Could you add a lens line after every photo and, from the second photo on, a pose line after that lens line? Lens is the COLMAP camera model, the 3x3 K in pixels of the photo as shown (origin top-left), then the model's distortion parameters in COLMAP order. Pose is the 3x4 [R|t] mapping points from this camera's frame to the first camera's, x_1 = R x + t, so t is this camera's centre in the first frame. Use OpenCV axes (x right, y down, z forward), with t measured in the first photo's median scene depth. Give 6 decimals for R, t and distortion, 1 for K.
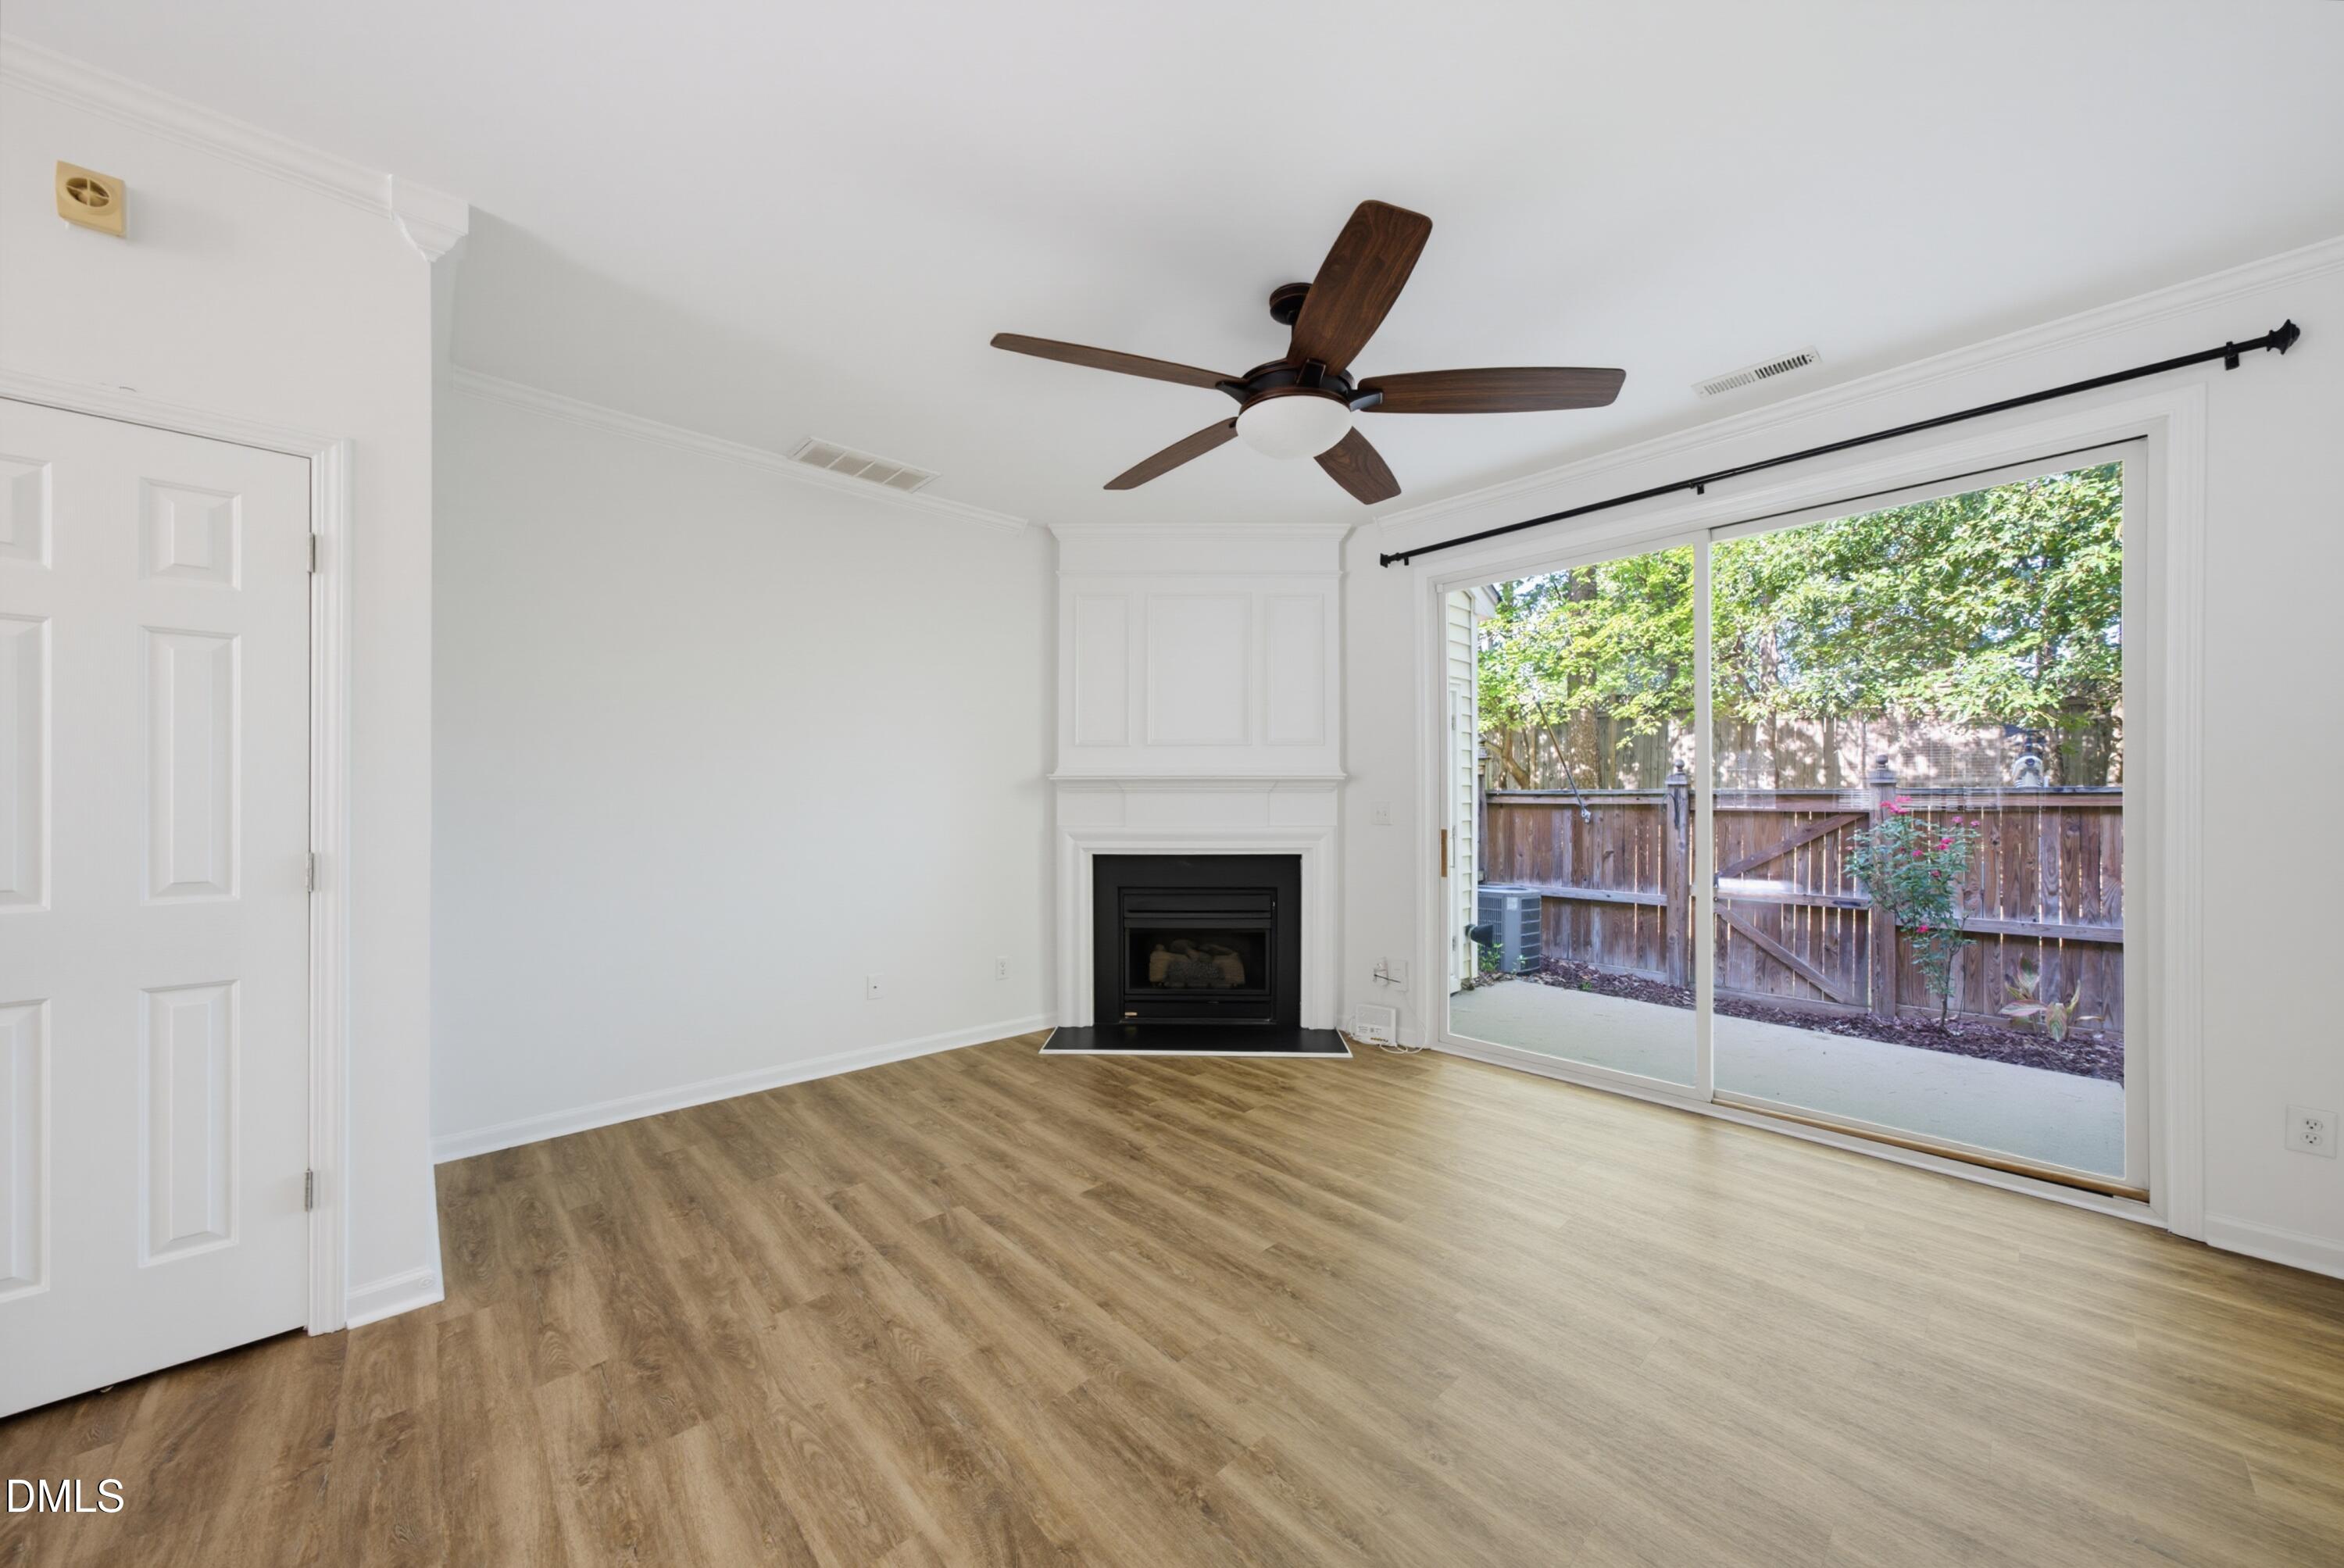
lens RADIAL K [[807.7, 0, 1187.0], [0, 807.7, 806.0], [0, 0, 1]] dist [-0.018212, 0.004981]
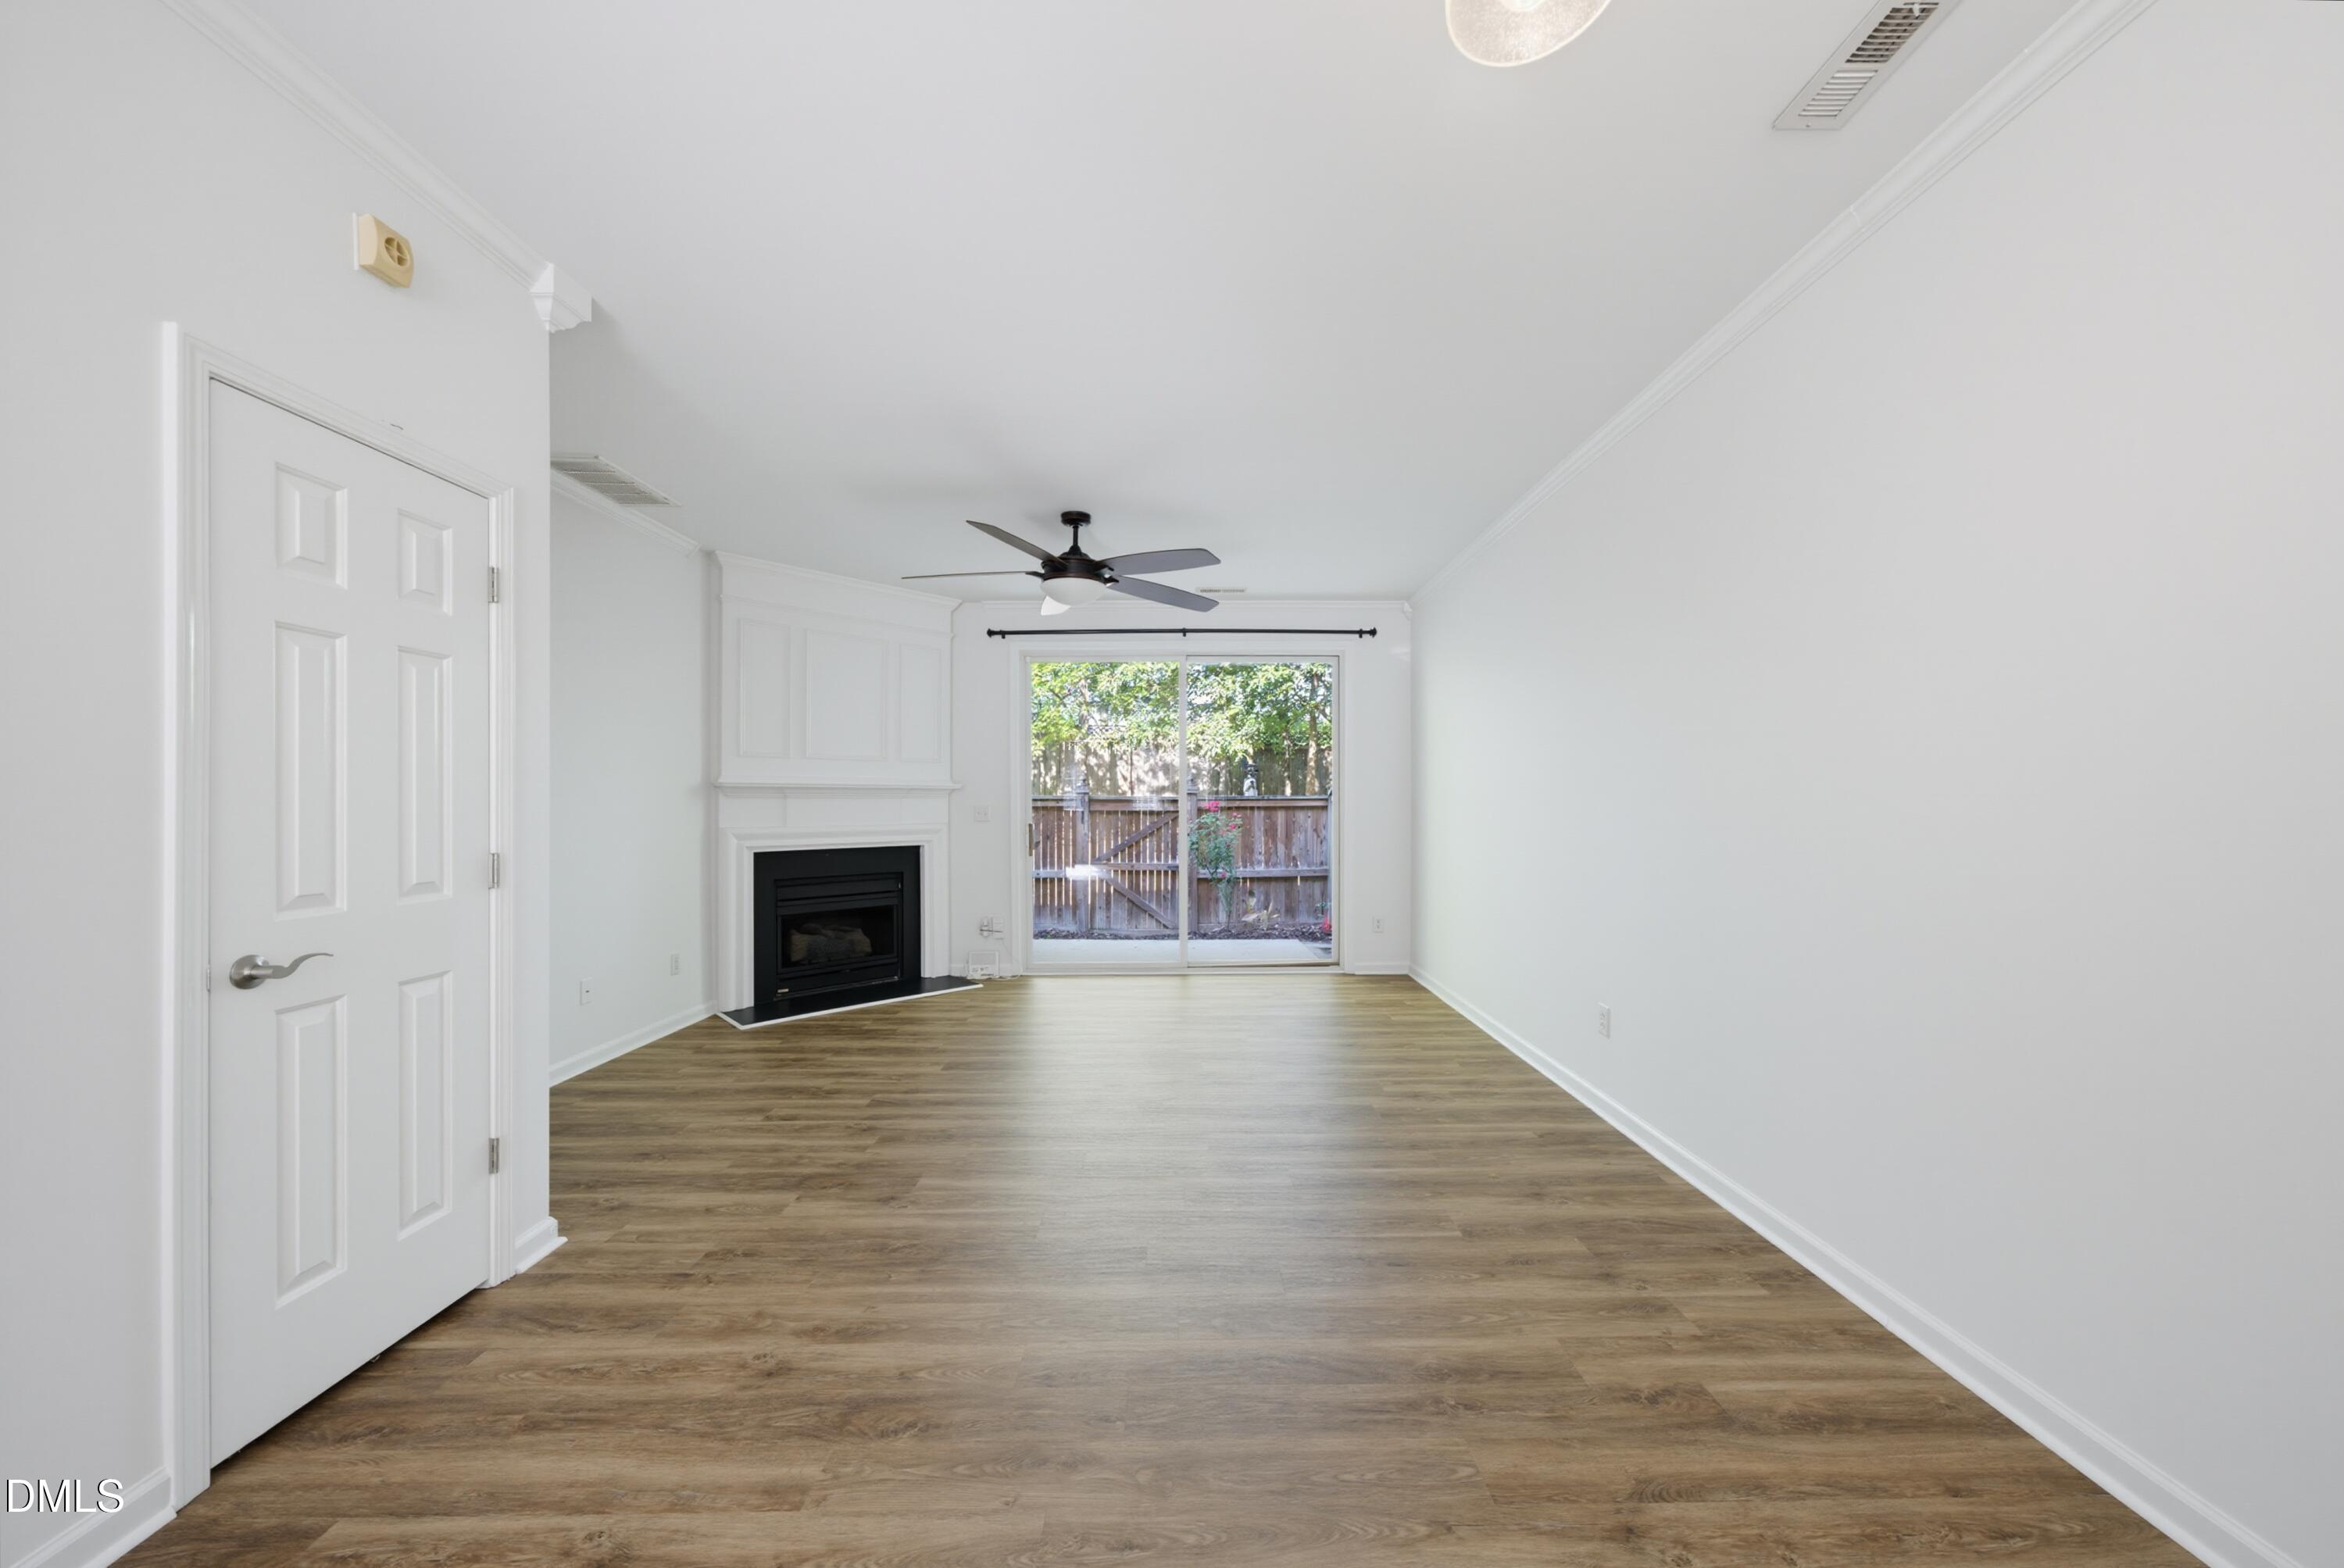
lens RADIAL K [[807.7, 0, 1187.0], [0, 807.7, 806.0], [0, 0, 1]] dist [-0.018212, 0.004981]
pose [[0.680332, -0.004435, 0.732891, -0.691002], [0.006380, 0.999980, 0.000129, -0.000857], [-0.732877, 0.004588, 0.680346, -0.260924]]
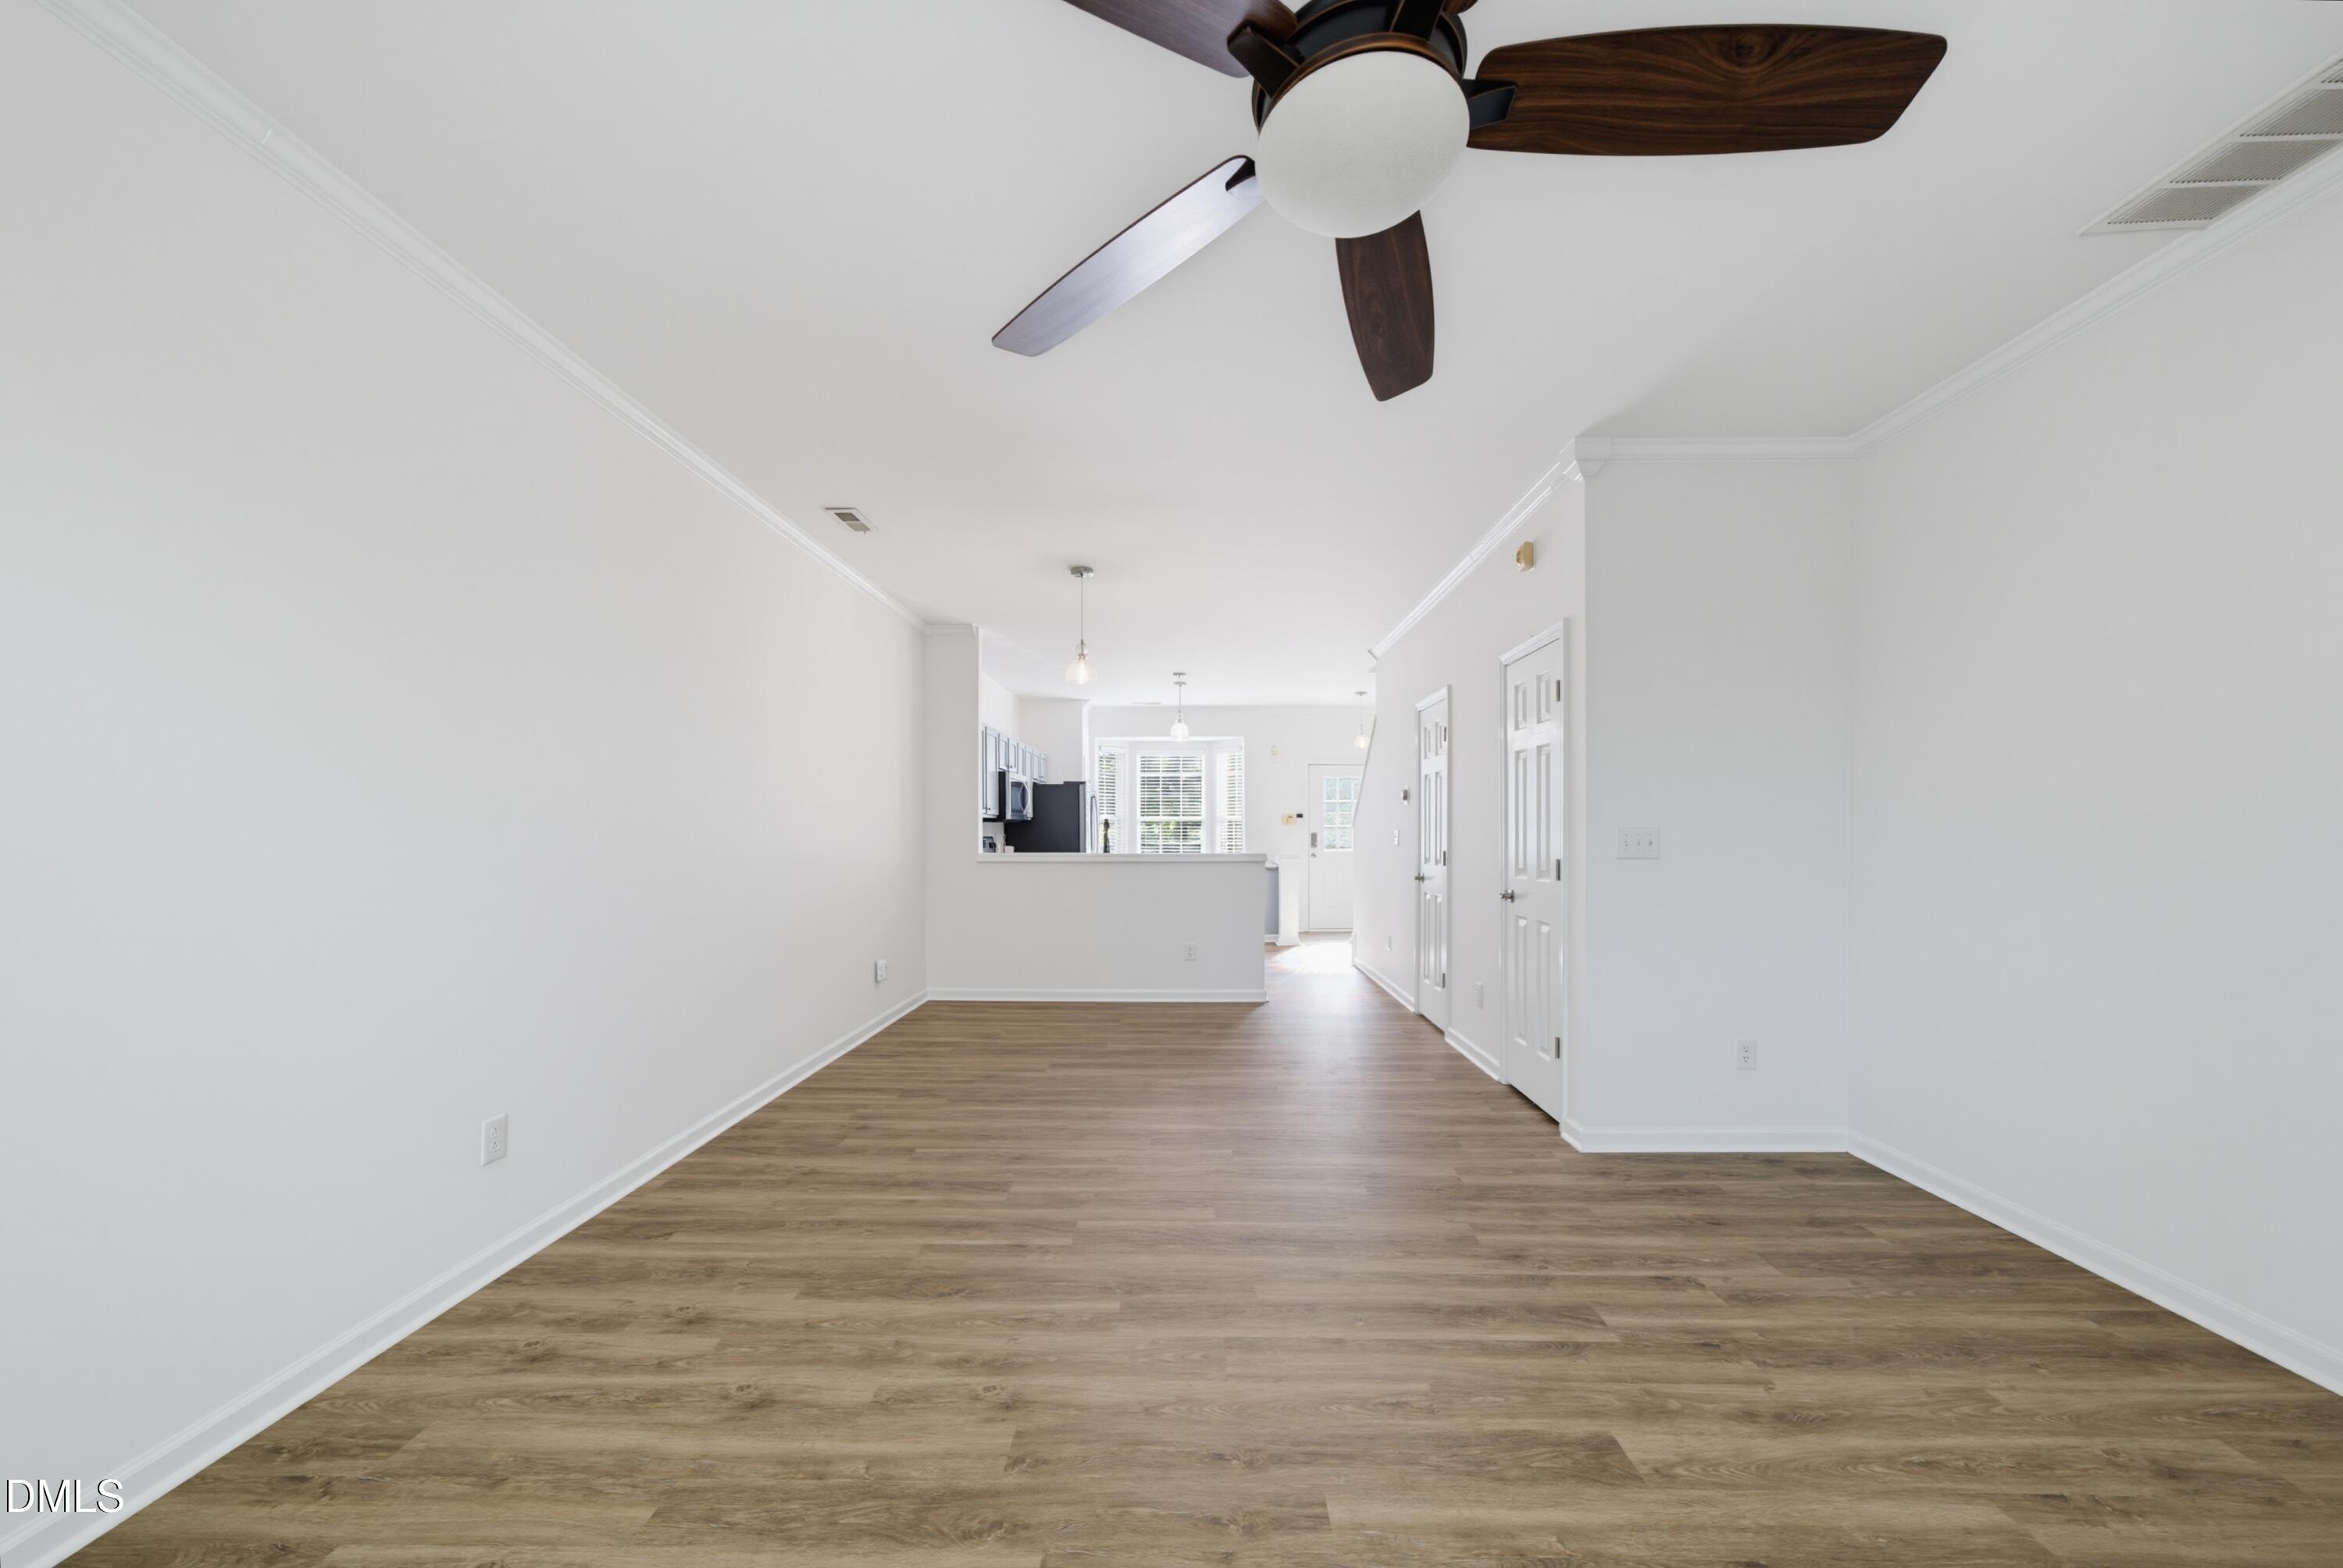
lens RADIAL K [[826.2, 0, 1176.3], [0, 826.2, 823.7], [0, 0, 1]] dist [-0.000059, -0.000036]
pose [[-0.703097, -0.004756, -0.711078, 0.449421], [-0.003249, 0.999989, -0.003475, -0.005745], [0.711087, -0.000133, -0.703104, 0.928752]]
